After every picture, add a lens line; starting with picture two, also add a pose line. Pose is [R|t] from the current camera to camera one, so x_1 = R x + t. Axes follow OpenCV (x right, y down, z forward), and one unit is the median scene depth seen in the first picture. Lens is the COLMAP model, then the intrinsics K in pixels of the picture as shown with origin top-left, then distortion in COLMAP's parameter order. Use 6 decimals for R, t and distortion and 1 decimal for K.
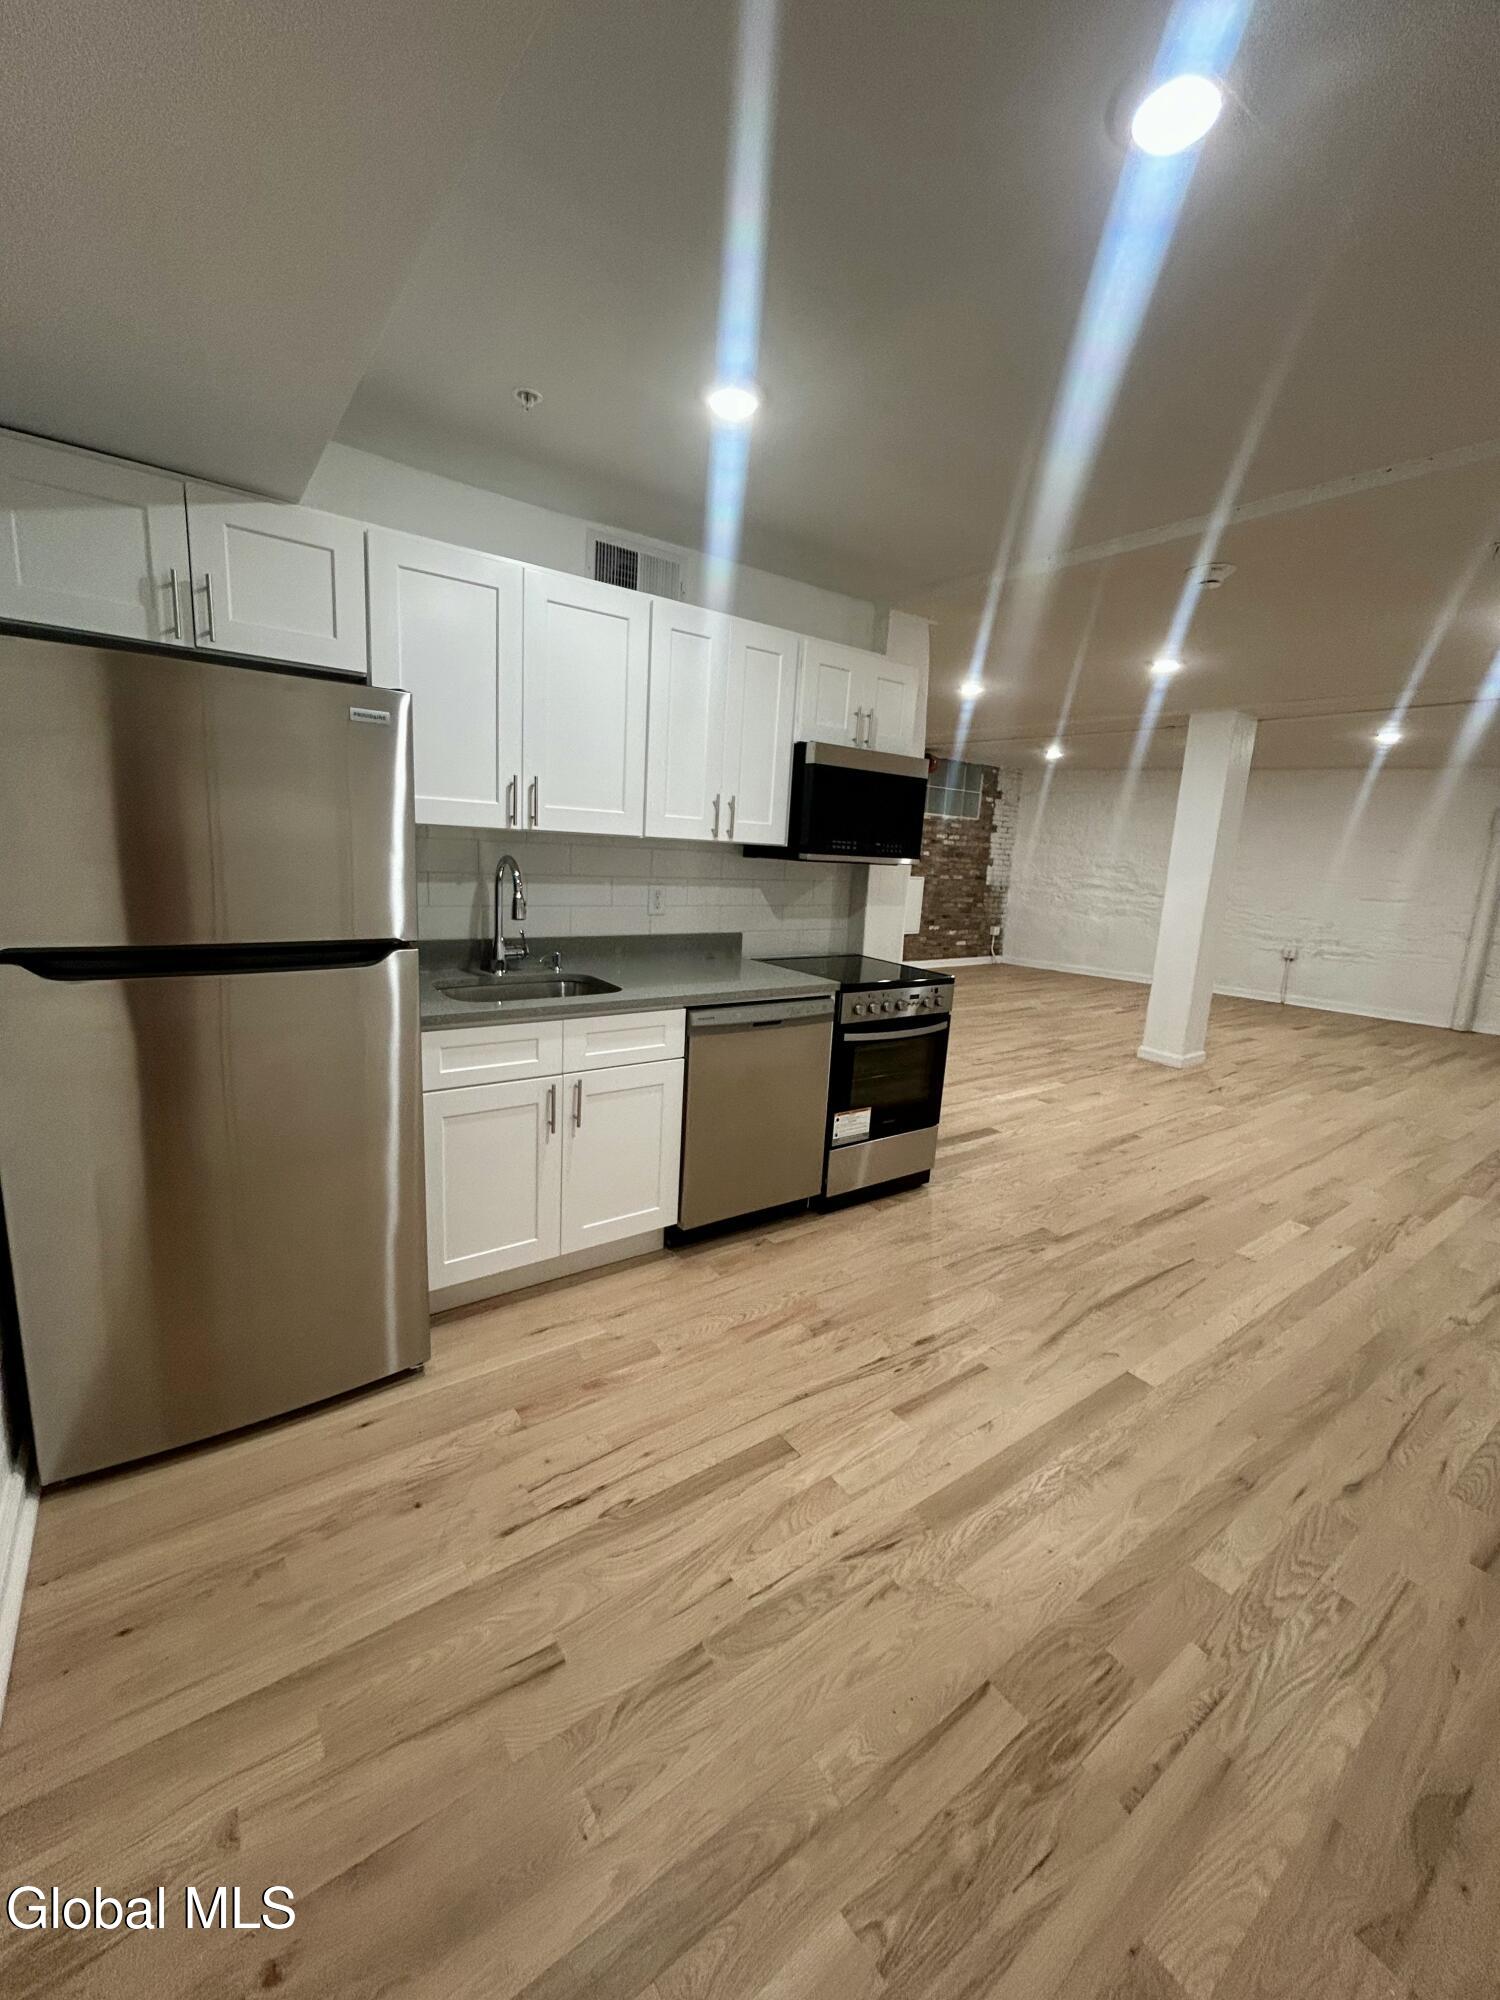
lens RADIAL K [[816.6, 0, 752.4], [0, 816.6, 993.3], [0, 0, 1]] dist [0.000540, 0.000651]
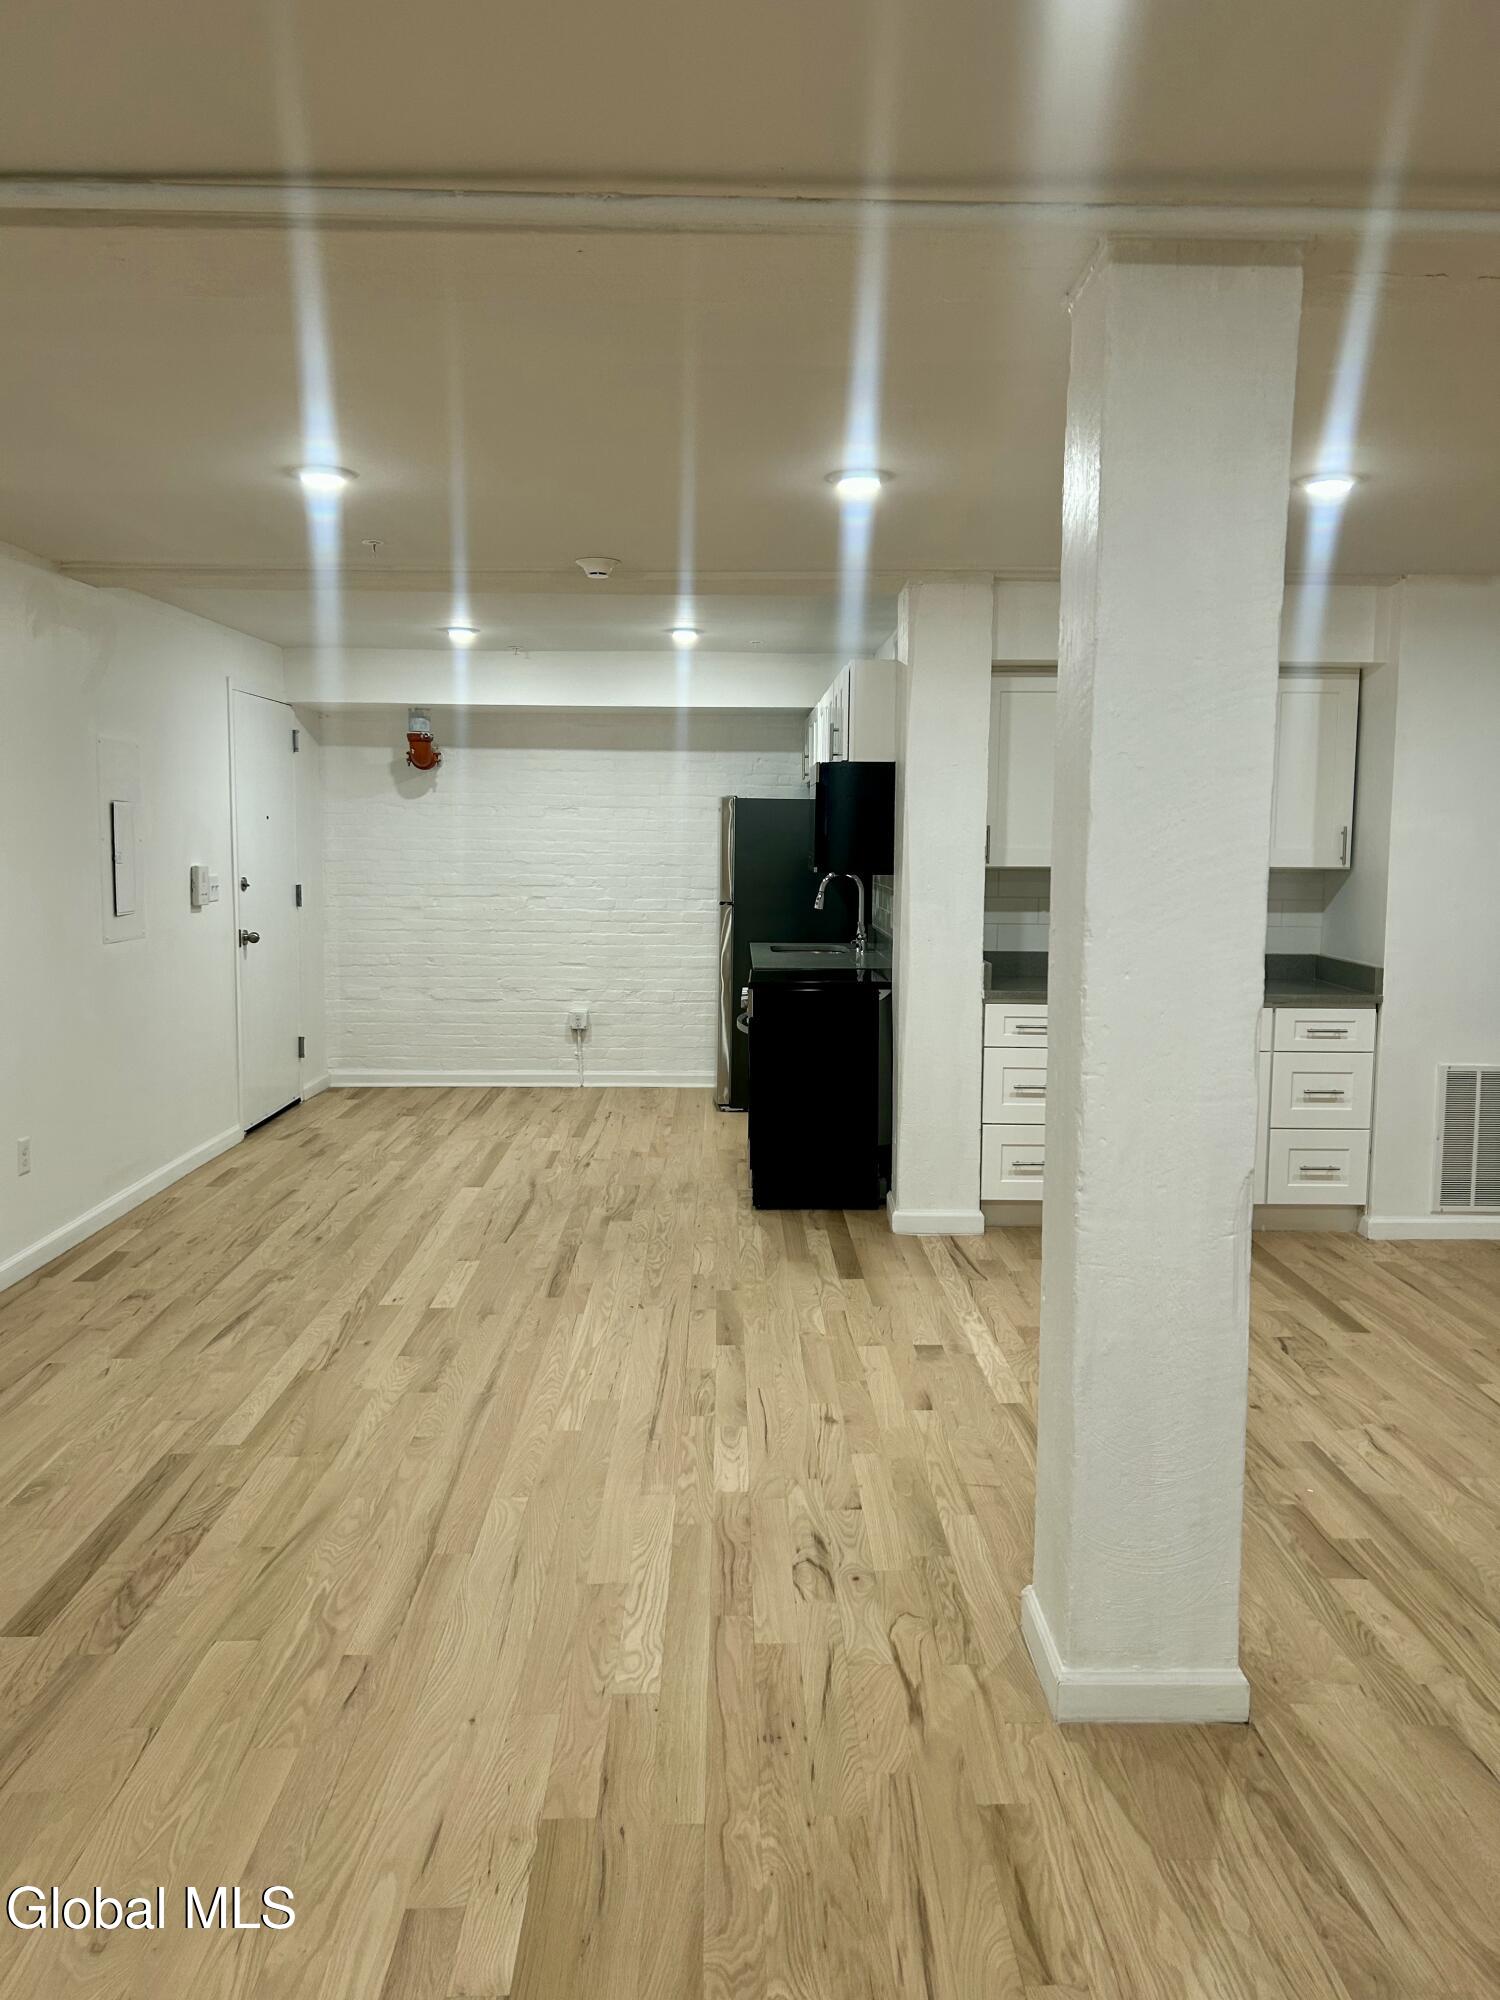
lens RADIAL K [[1517.9, 0, 719.4], [0, 1517.9, 967.2], [0, 0, 1]] dist [0.020592, -0.004239]
pose [[-0.598095, 0.007906, -0.801386, 1.649225], [-0.192763, 0.969176, 0.153426, -0.293117], [0.777897, 0.246241, -0.578136, 1.941528]]
